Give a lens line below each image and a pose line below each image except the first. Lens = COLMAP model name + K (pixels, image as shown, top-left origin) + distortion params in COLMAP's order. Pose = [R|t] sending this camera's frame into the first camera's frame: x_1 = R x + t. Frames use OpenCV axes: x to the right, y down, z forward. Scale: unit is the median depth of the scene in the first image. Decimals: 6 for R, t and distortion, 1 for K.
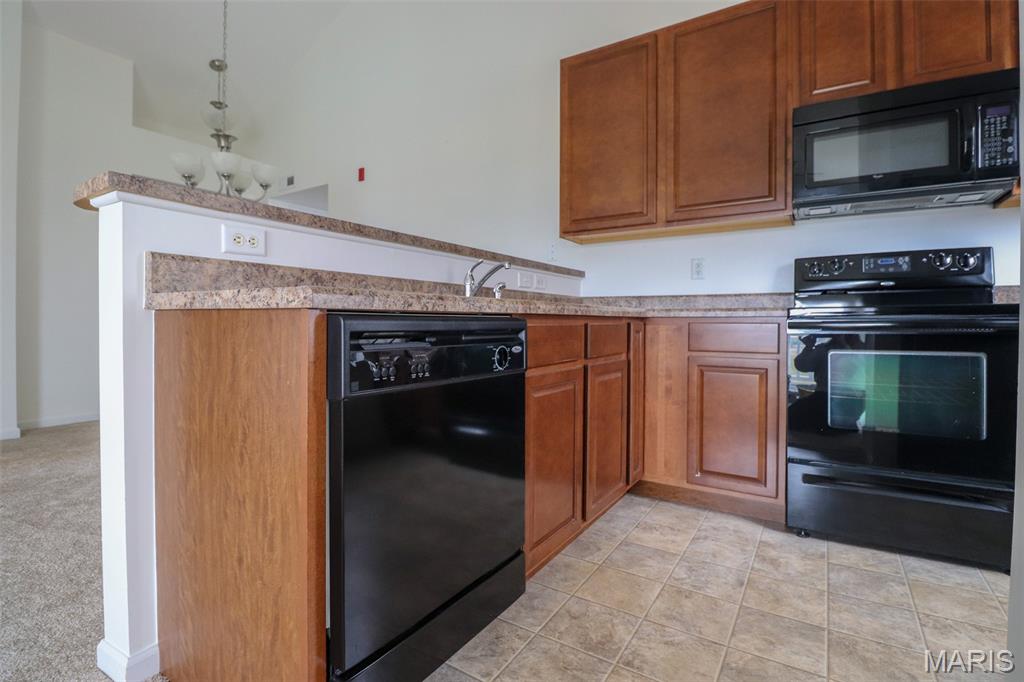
lens RADIAL K [[476.0, 0, 515.0], [0, 476.0, 328.3], [0, 0, 1]] dist [-0.009952, -0.006125]
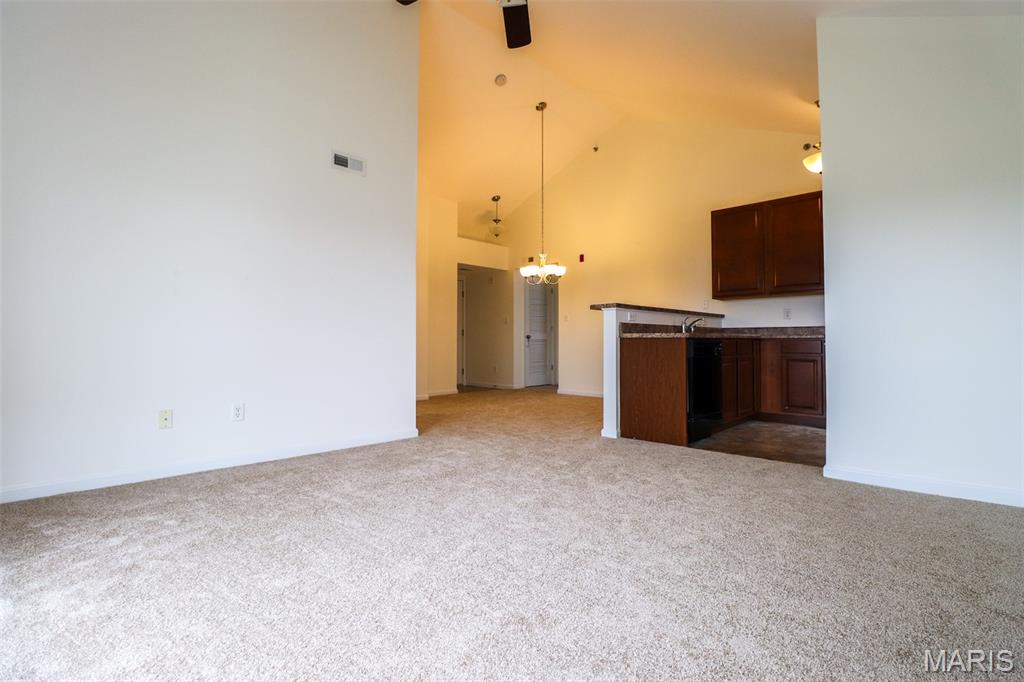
lens RADIAL K [[476.0, 0, 518.2], [0, 476.0, 335.1], [0, 0, 1]] dist [-0.009952, -0.006125]
pose [[0.981419, -0.011126, -0.191554, -0.430808], [0.004576, 0.999391, -0.034602, 0.034420], [0.191823, 0.033083, 0.980872, -1.462808]]
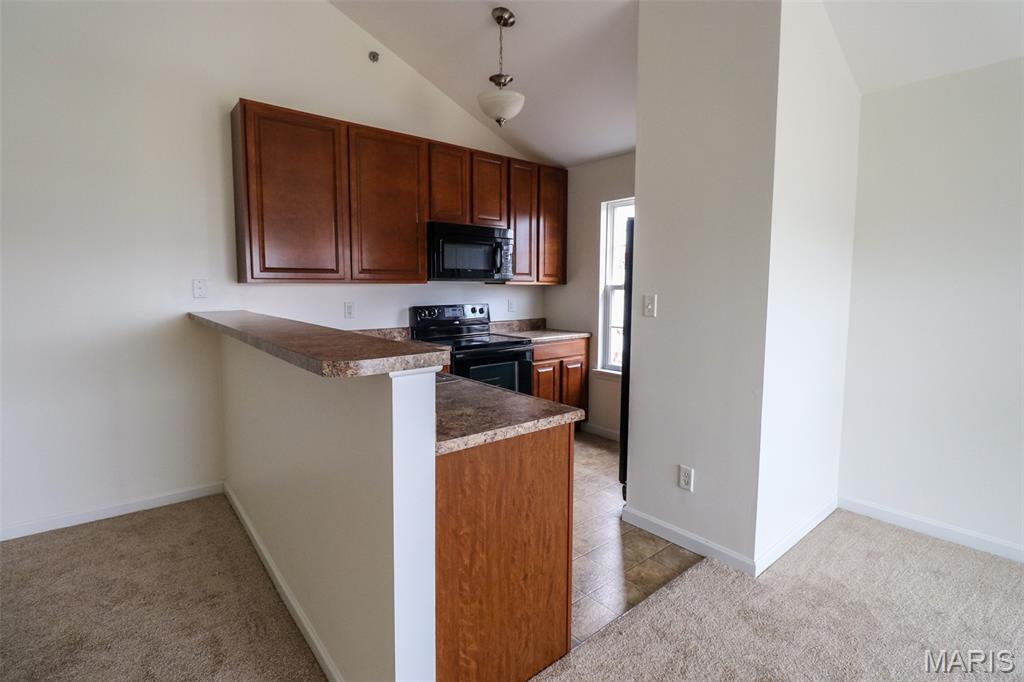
lens RADIAL K [[476.0, 0, 507.5], [0, 476.0, 333.9], [0, 0, 1]] dist [-0.009952, -0.006125]
pose [[0.314624, -0.095153, 0.944435, -0.907063], [0.014854, 0.995335, 0.095333, -0.227982], [-0.949100, -0.015965, 0.314570, 0.233600]]
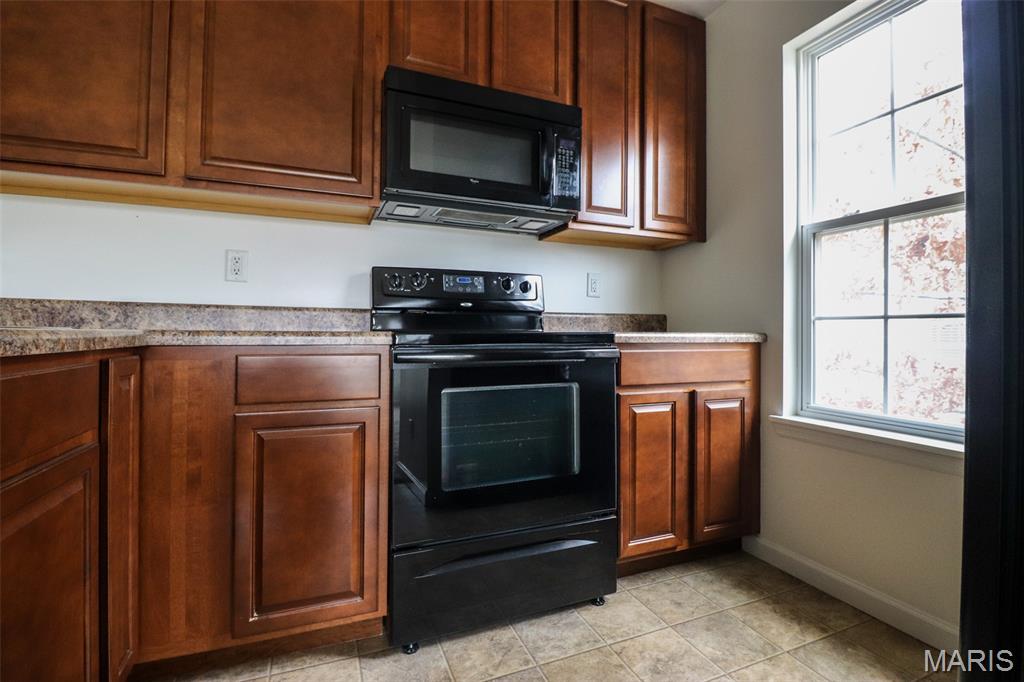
lens RADIAL K [[476.0, 0, 513.5], [0, 476.0, 327.5], [0, 0, 1]] dist [-0.009952, -0.006125]
pose [[0.571262, 0.014357, 0.820642, 0.089820], [0.005402, 0.999760, -0.021250, -0.031301], [-0.820750, 0.016572, 0.571047, 0.406558]]
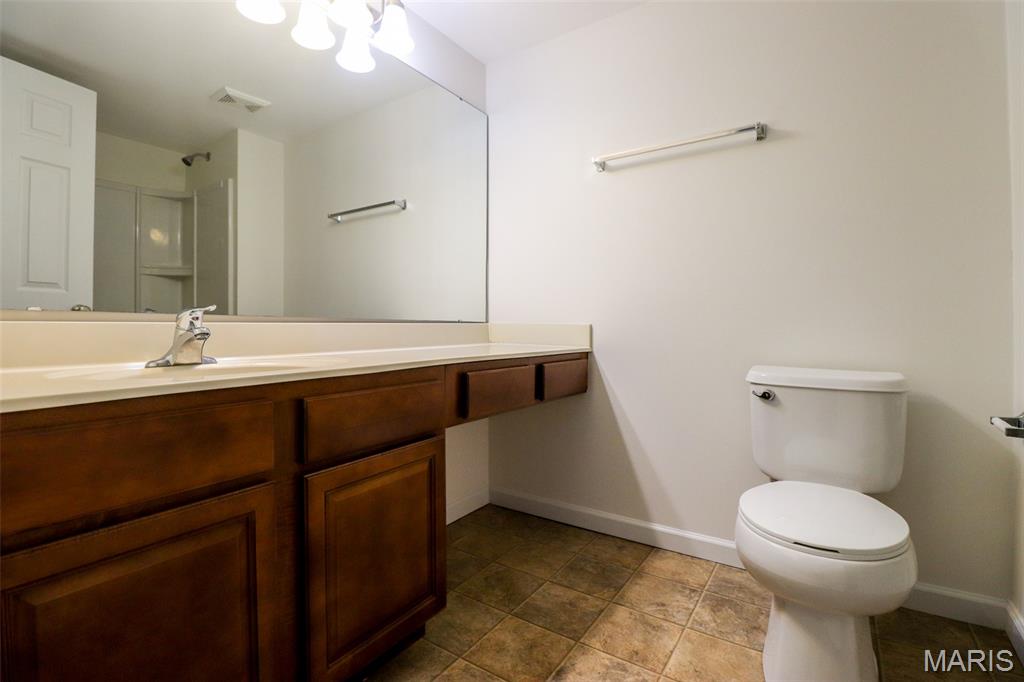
lens RADIAL K [[476.0, 0, 512.0], [0, 476.0, 332.5], [0, 0, 1]] dist [-0.009952, -0.006125]
pose [[-0.999656, -0.000589, 0.026236, 0.399377], [0.000356, 0.999352, 0.035987, -0.023447], [-0.026241, 0.035984, -0.999008, 1.295947]]
